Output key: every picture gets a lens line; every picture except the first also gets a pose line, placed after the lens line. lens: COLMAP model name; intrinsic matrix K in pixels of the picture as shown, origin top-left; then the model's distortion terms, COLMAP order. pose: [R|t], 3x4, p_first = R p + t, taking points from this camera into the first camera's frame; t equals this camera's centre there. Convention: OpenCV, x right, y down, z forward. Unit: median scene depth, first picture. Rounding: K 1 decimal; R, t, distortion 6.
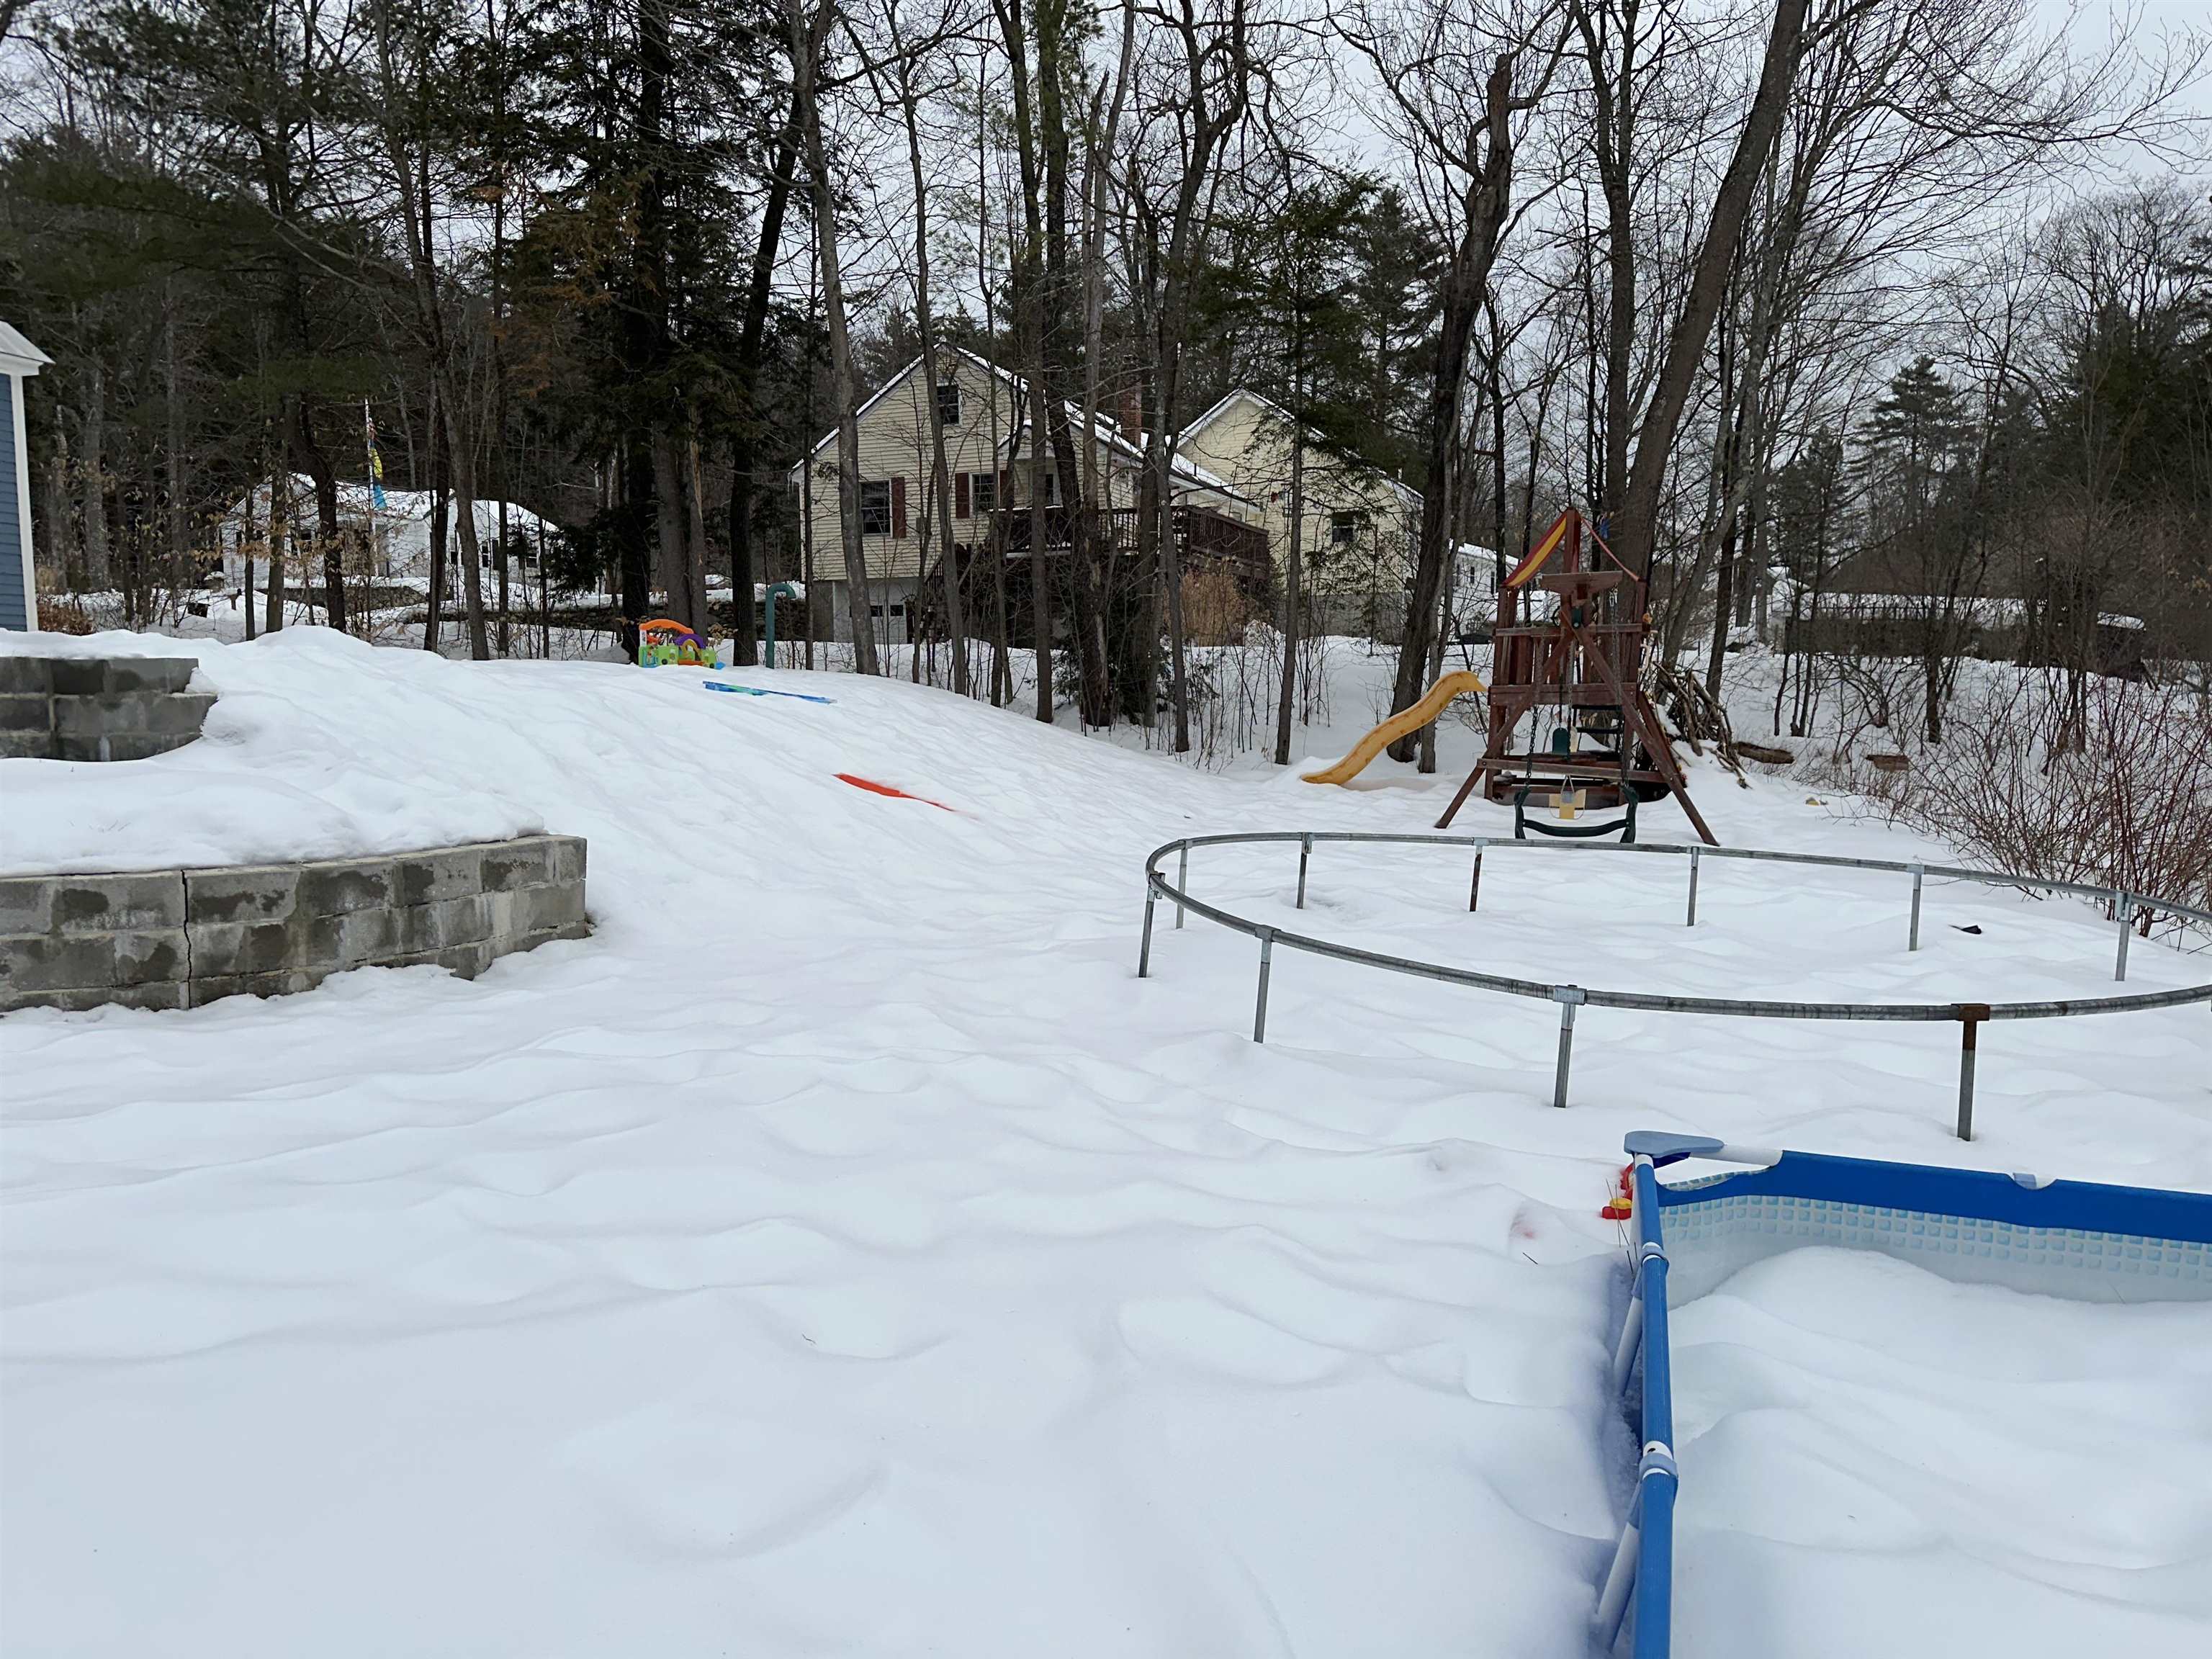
lens RADIAL K [[1596.2, 0, 1100.6], [0, 1596.2, 847.6], [0, 0, 1]] dist [-0.011907, -0.003810]
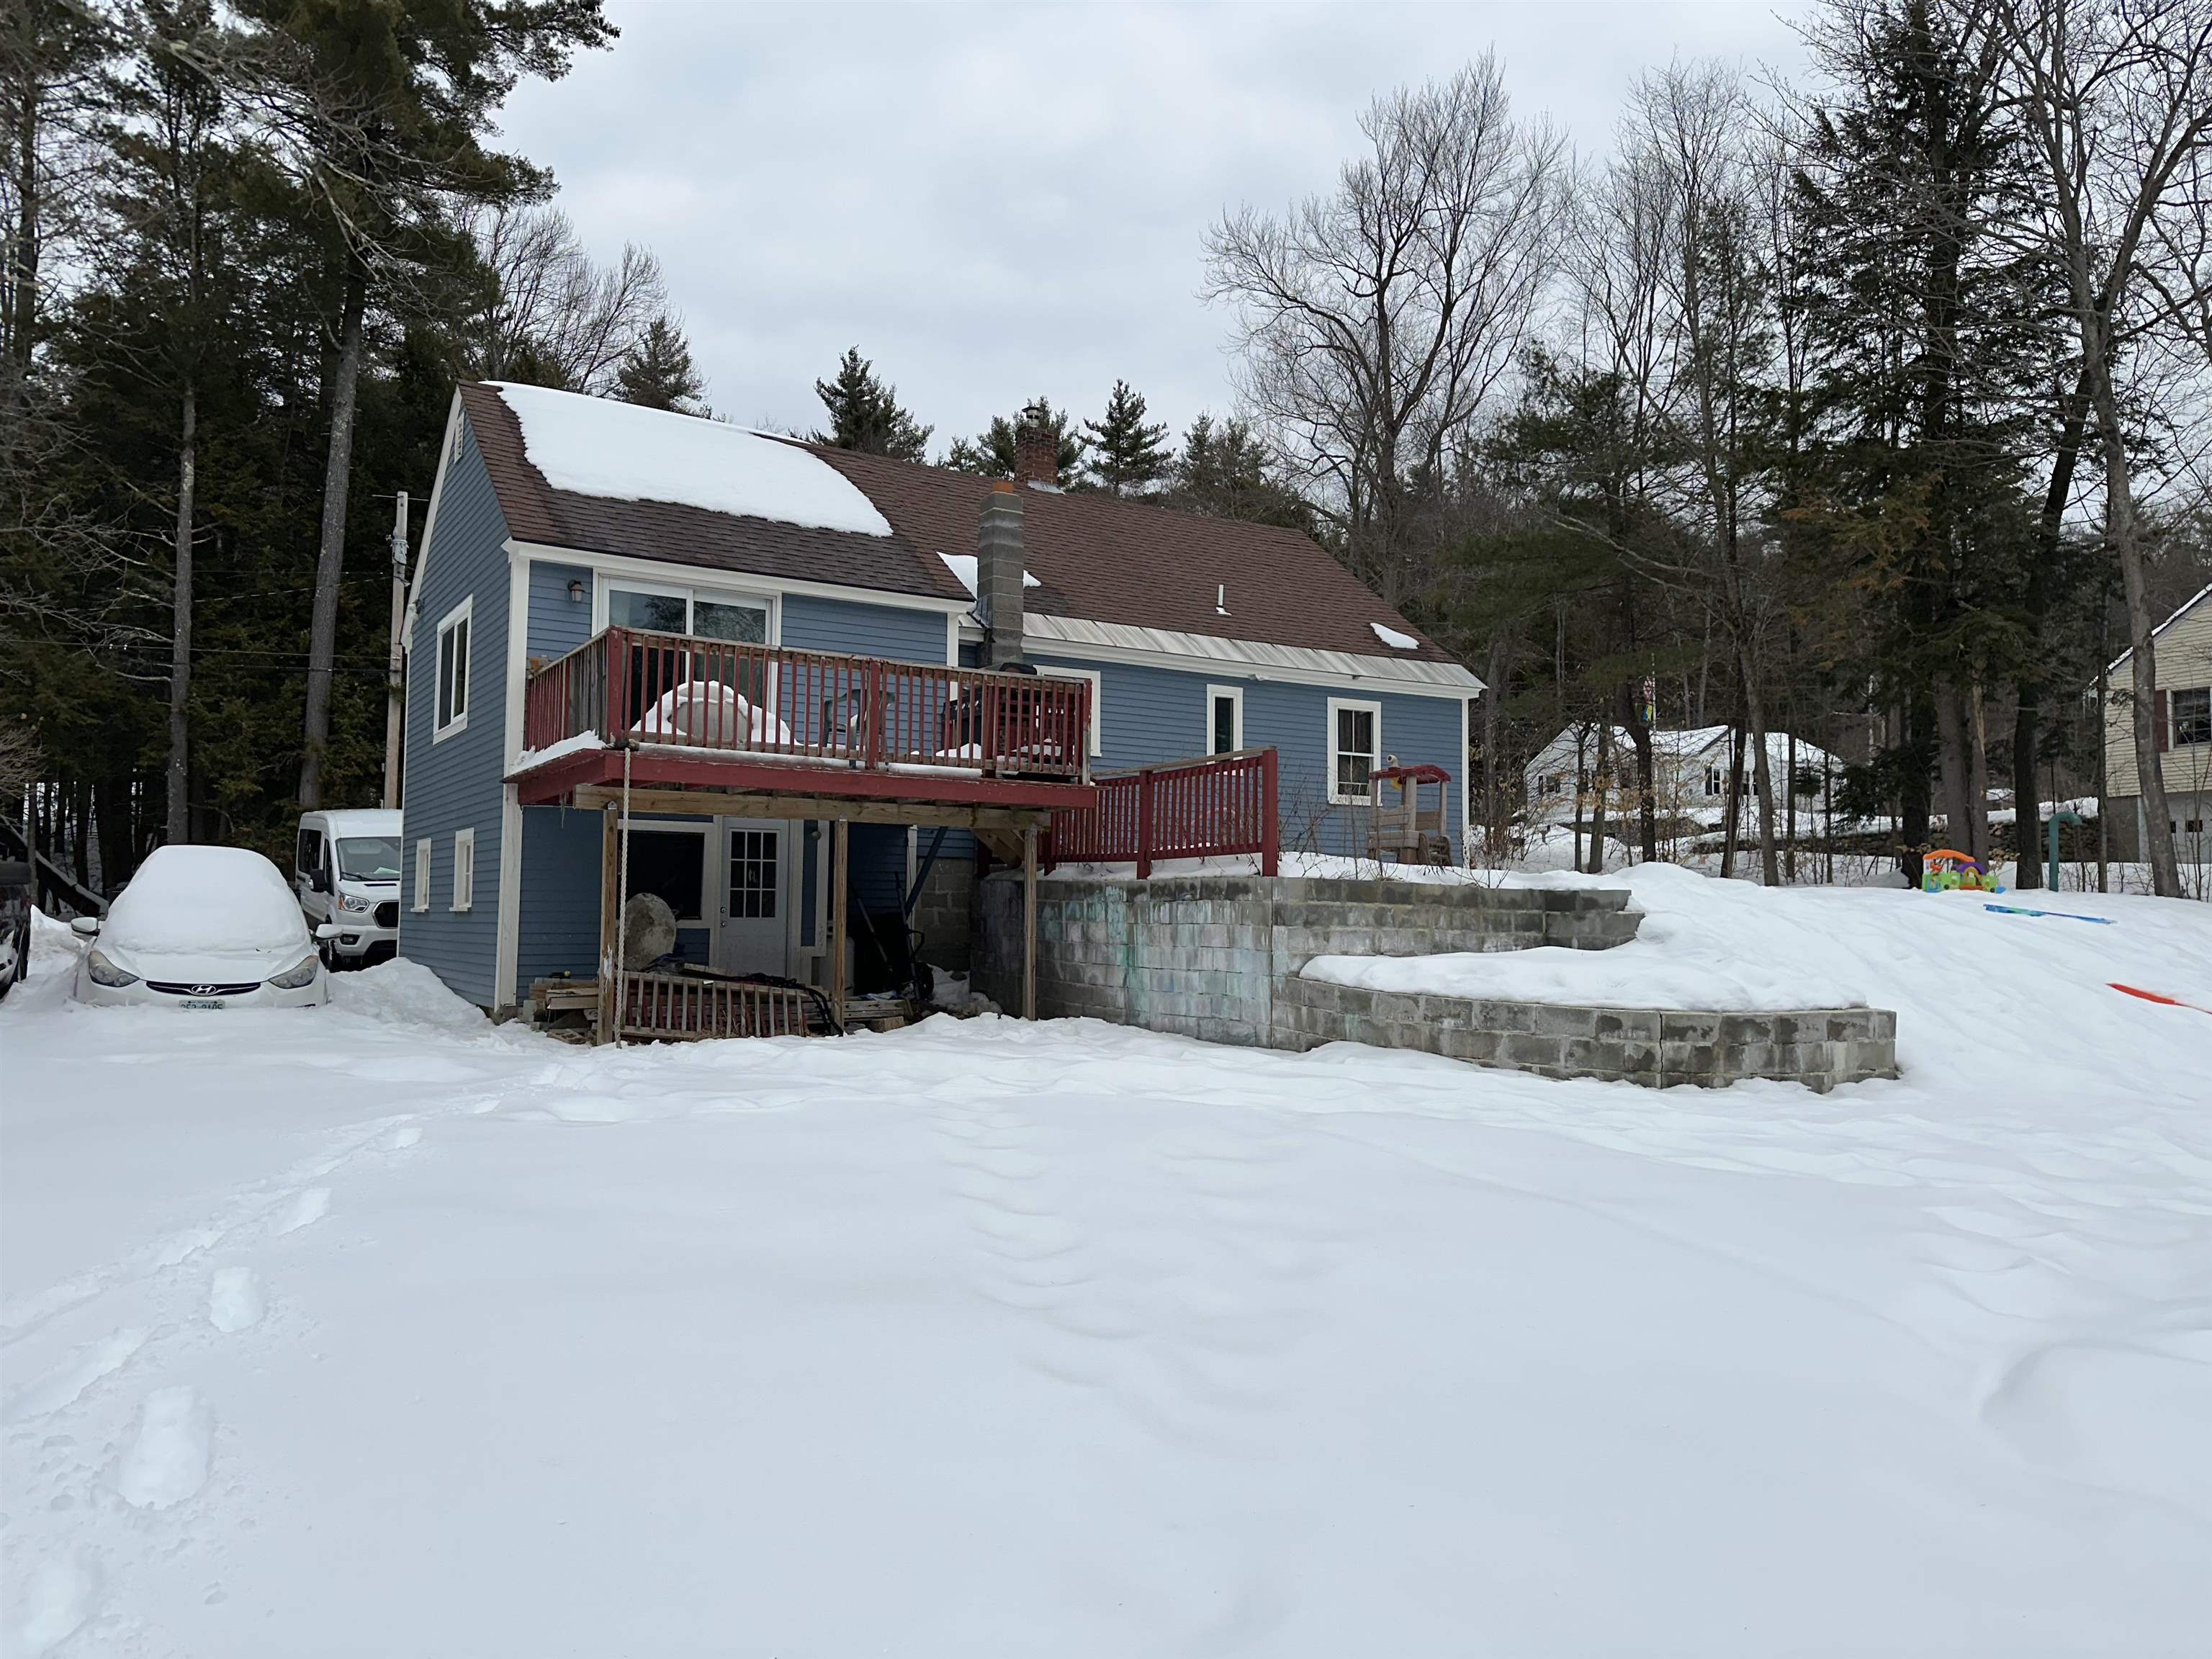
lens RADIAL K [[1572.2, 0, 1084.7], [0, 1572.2, 827.6], [0, 0, 1]] dist [0.047958, -0.047027]
pose [[0.726649, -0.024402, -0.686575, 0.060753], [-0.075798, 0.990420, -0.115423, 0.020753], [0.682814, 0.135913, 0.717839, -0.246280]]
